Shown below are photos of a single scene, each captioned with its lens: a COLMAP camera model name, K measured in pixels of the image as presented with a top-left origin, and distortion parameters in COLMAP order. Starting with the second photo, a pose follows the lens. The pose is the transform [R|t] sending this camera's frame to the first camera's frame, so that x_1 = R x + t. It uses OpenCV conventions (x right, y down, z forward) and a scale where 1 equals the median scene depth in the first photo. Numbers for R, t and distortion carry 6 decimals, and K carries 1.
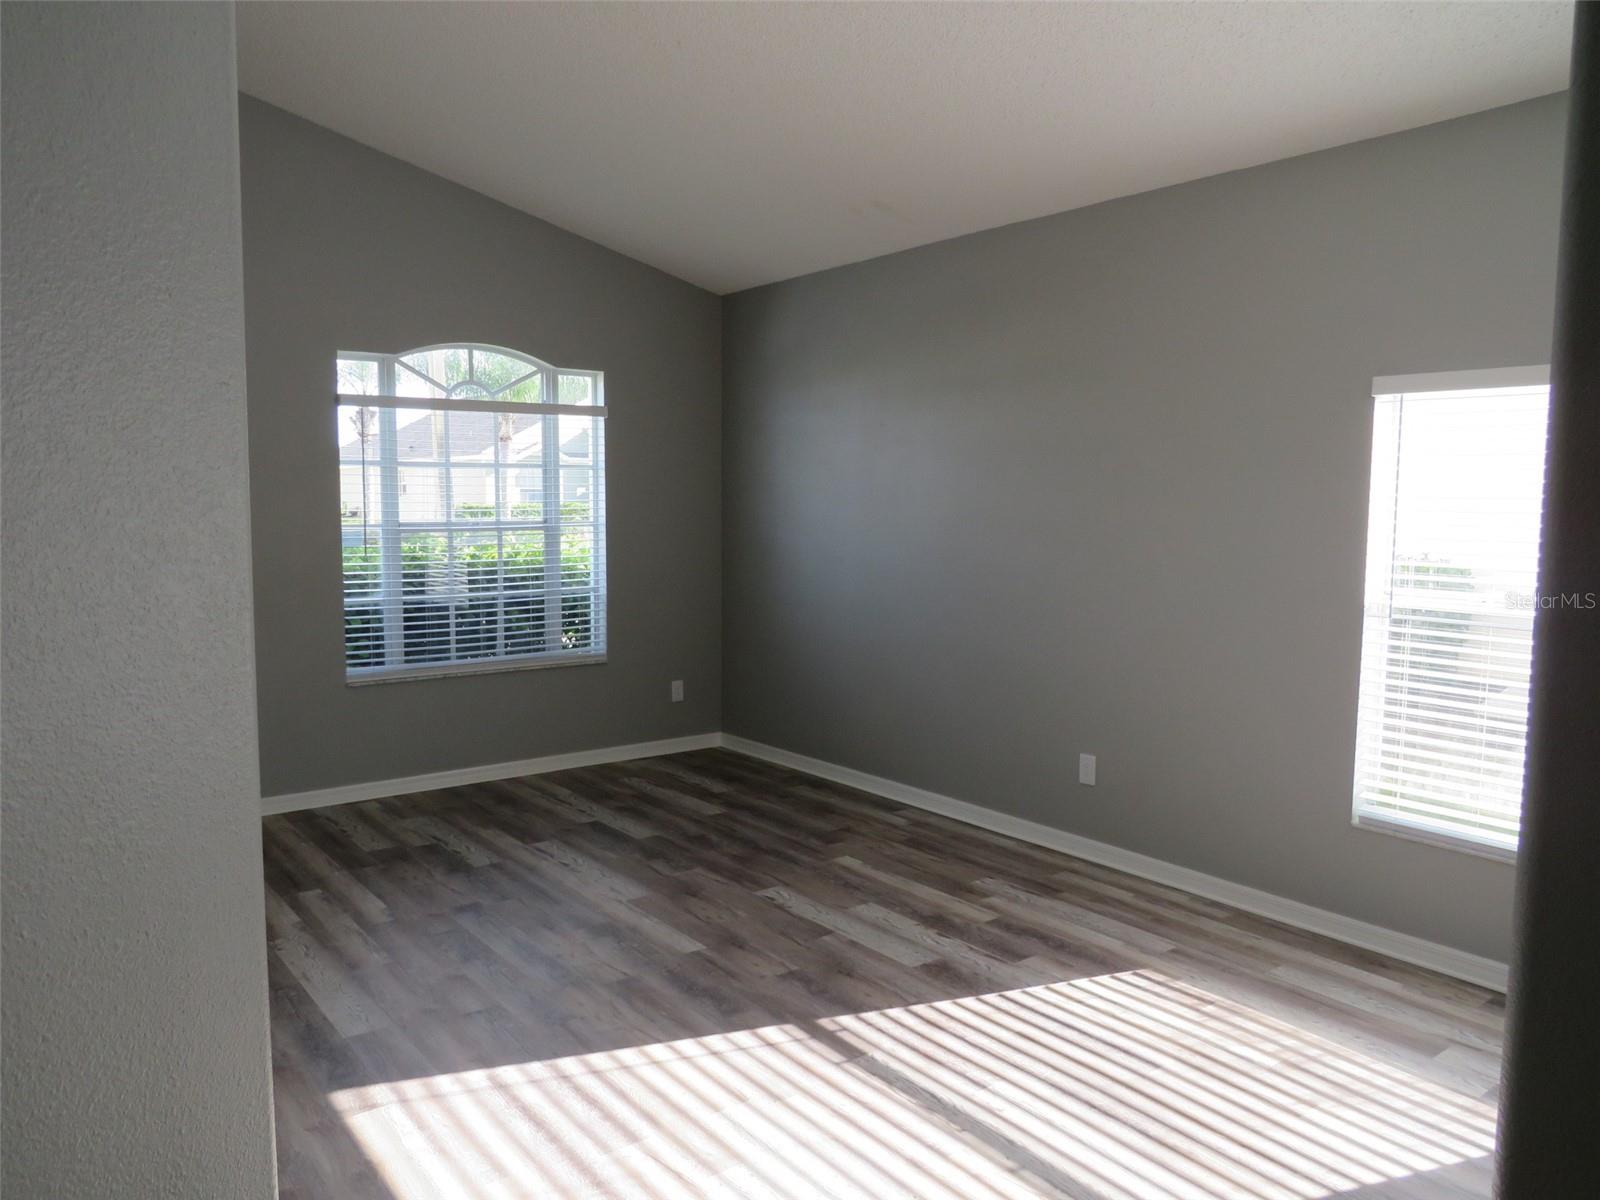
lens RADIAL K [[1135.3, 0, 797.8], [0, 1135.3, 599.3], [0, 0, 1]] dist [-0.025350, -0.006967]
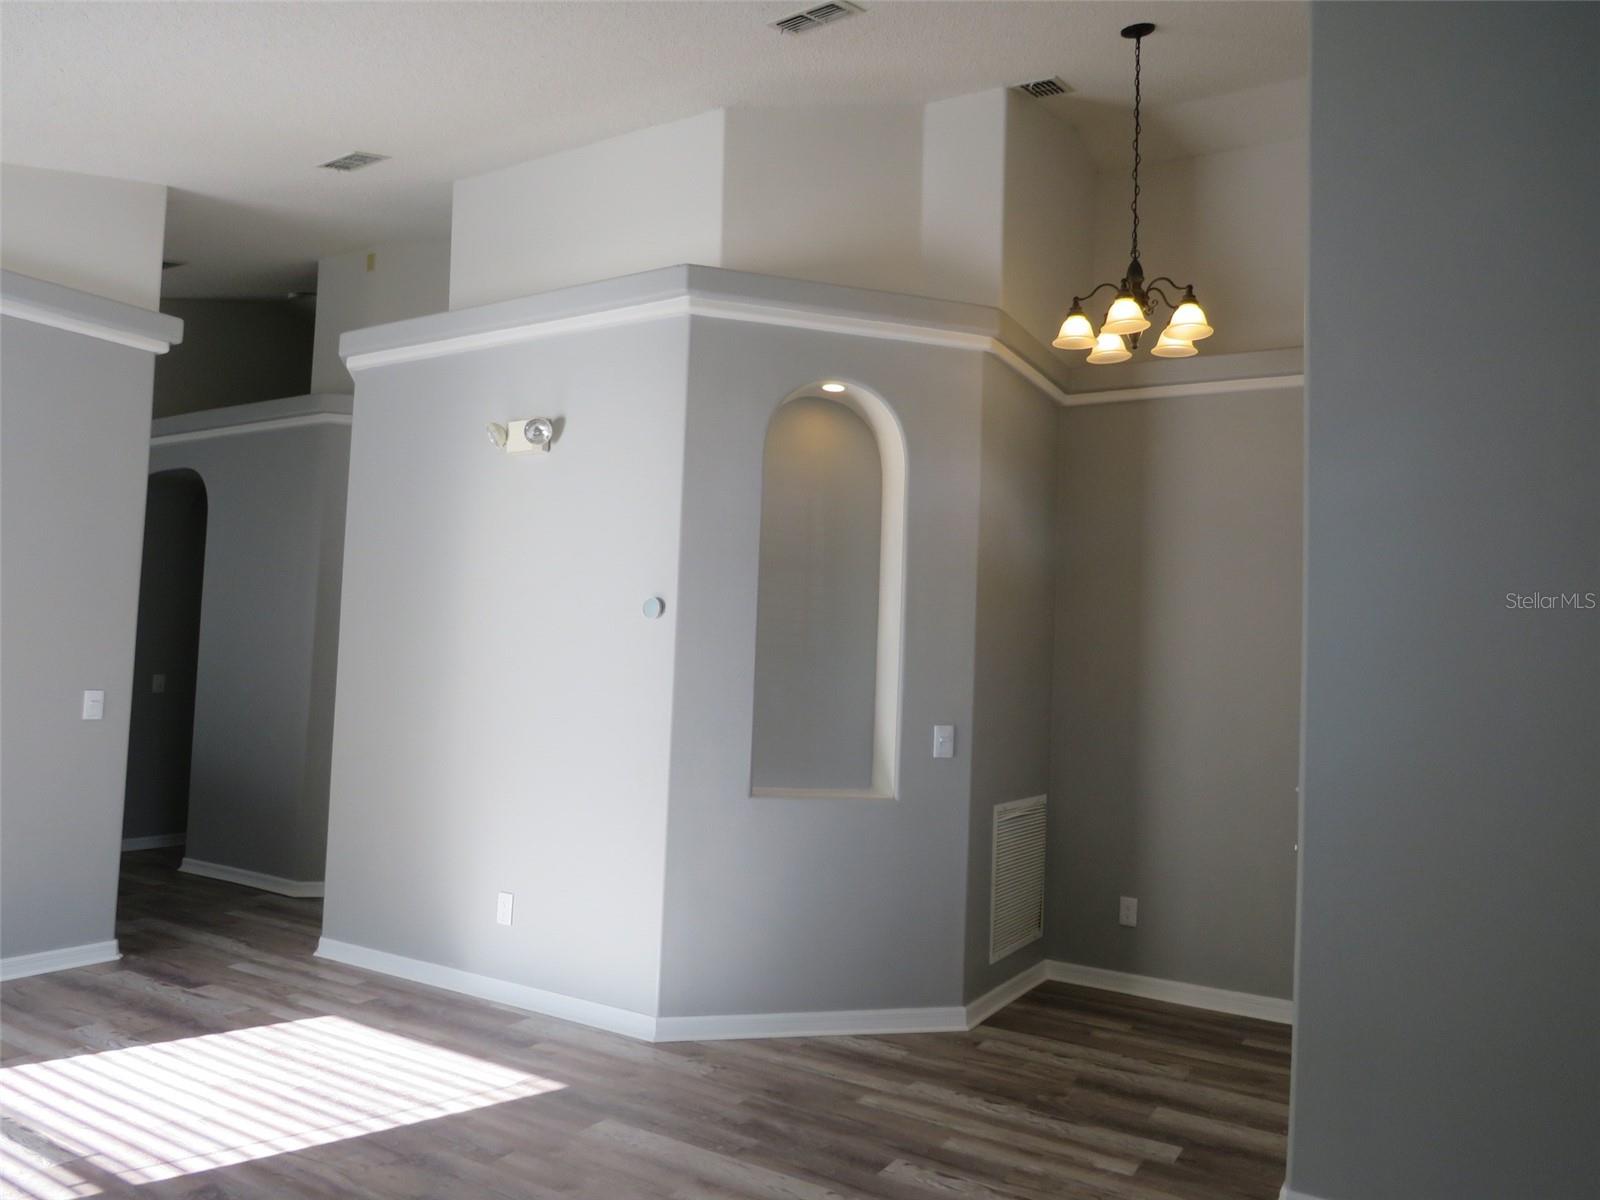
lens RADIAL K [[1135.3, 0, 803.7], [0, 1135.3, 601.4], [0, 0, 1]] dist [-0.025350, -0.006967]
pose [[-0.930348, -0.067897, -0.360337, -0.160264], [-0.080613, 0.996538, 0.020358, -0.149561], [0.357707, 0.047988, -0.932600, 2.140072]]
